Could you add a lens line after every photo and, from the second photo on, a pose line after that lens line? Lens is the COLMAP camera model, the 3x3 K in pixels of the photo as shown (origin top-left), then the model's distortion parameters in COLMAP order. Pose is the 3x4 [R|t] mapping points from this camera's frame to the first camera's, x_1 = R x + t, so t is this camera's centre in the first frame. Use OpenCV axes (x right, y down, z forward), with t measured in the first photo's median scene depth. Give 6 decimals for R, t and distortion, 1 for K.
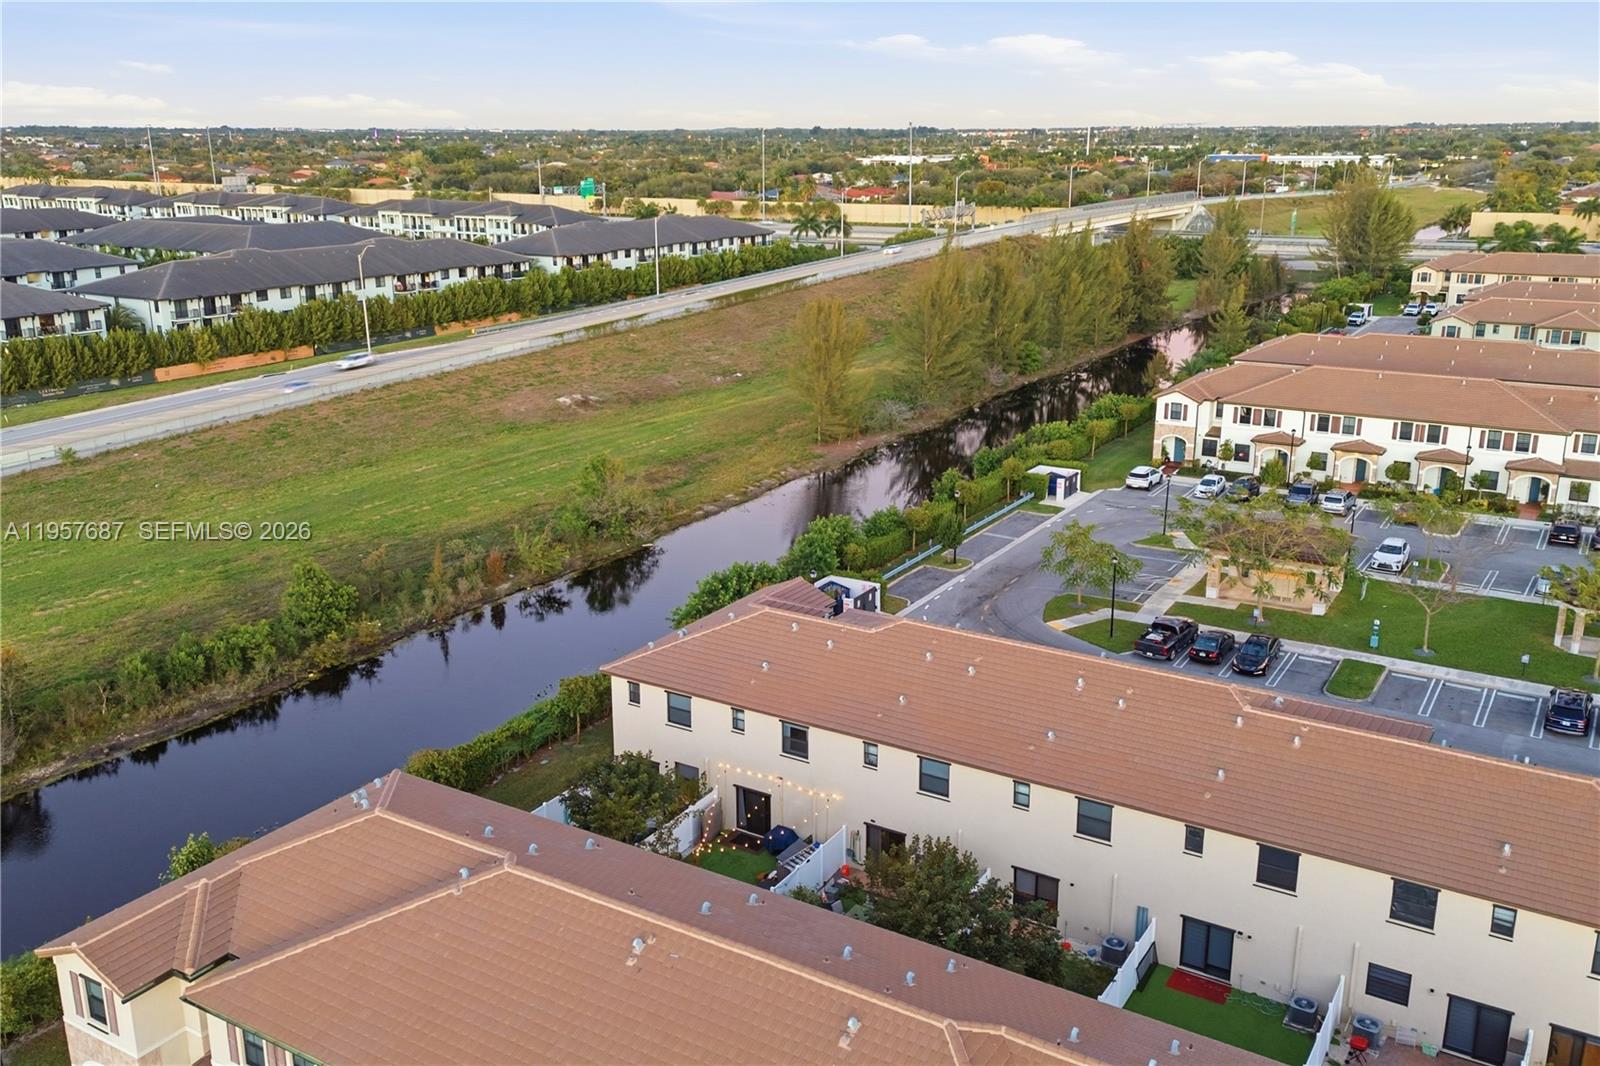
lens RADIAL K [[1394.3, 0, 791.3], [0, 1394.3, 539.7], [0, 0, 1]] dist [0.089356, -0.095536]
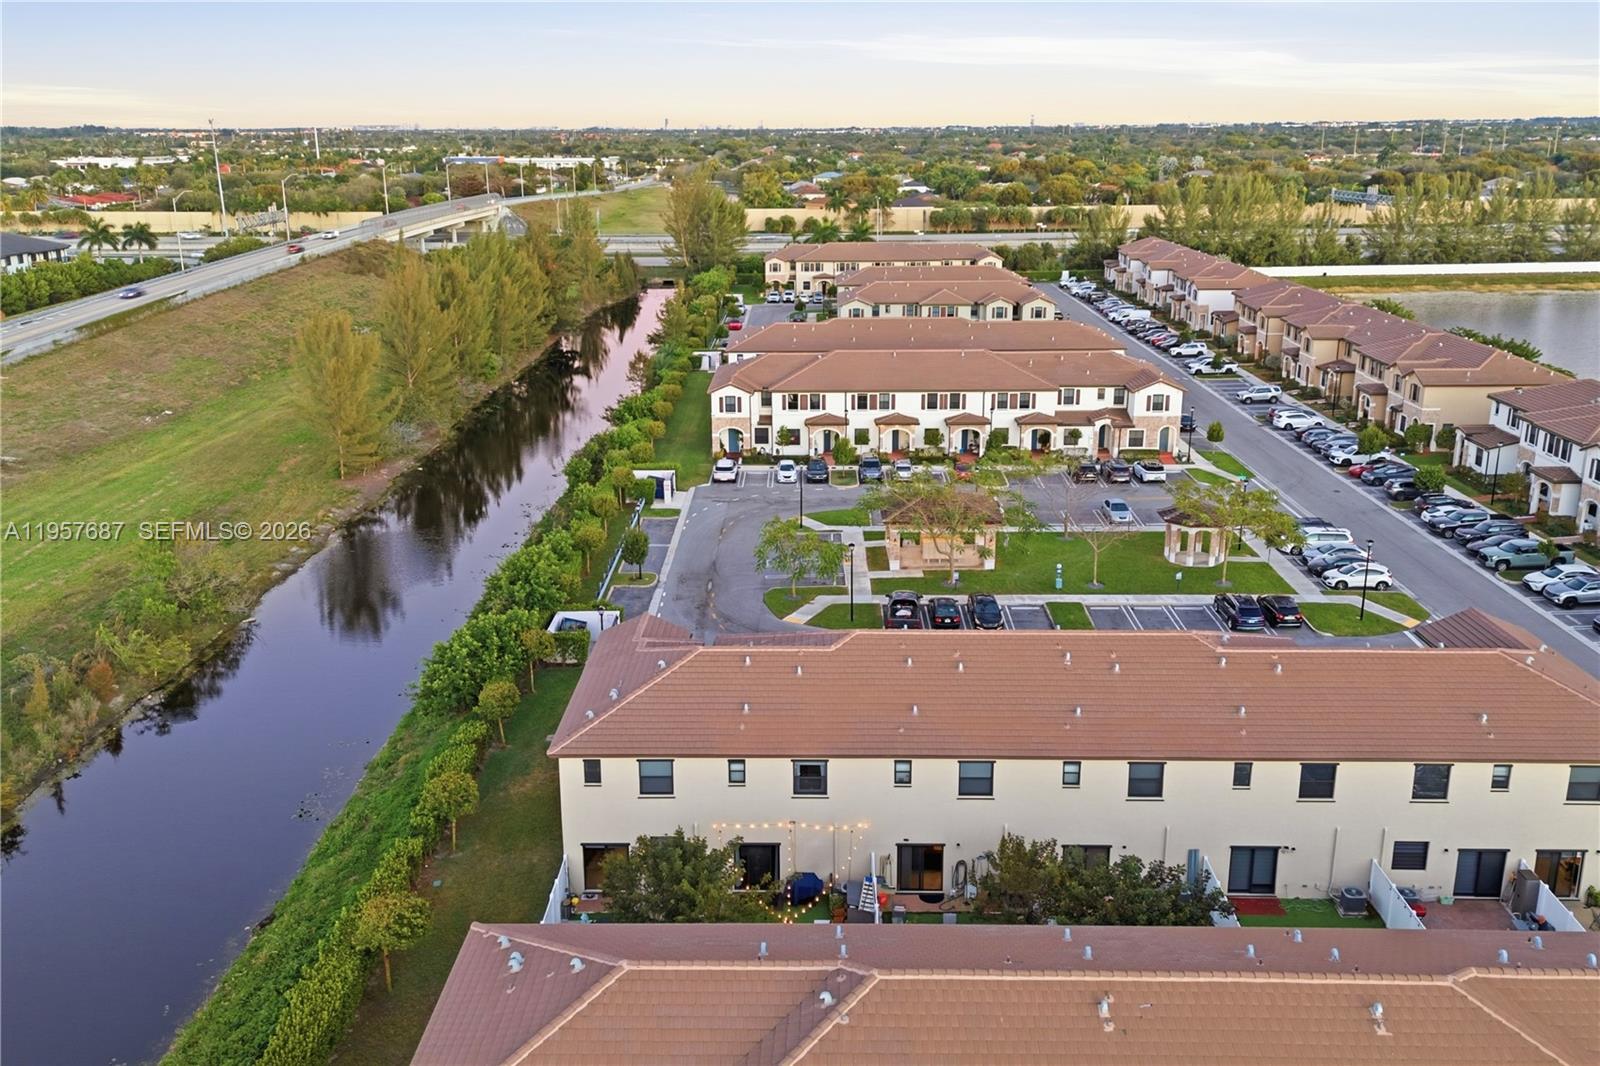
lens RADIAL K [[1394.3, 0, 798.3], [0, 1394.3, 534.2], [0, 0, 1]] dist [0.089356, -0.095536]
pose [[0.852876, -0.145658, 0.501385, -0.233058], [0.148420, 0.988317, 0.034649, -0.026664], [-0.500574, 0.044864, 0.864530, 0.096577]]
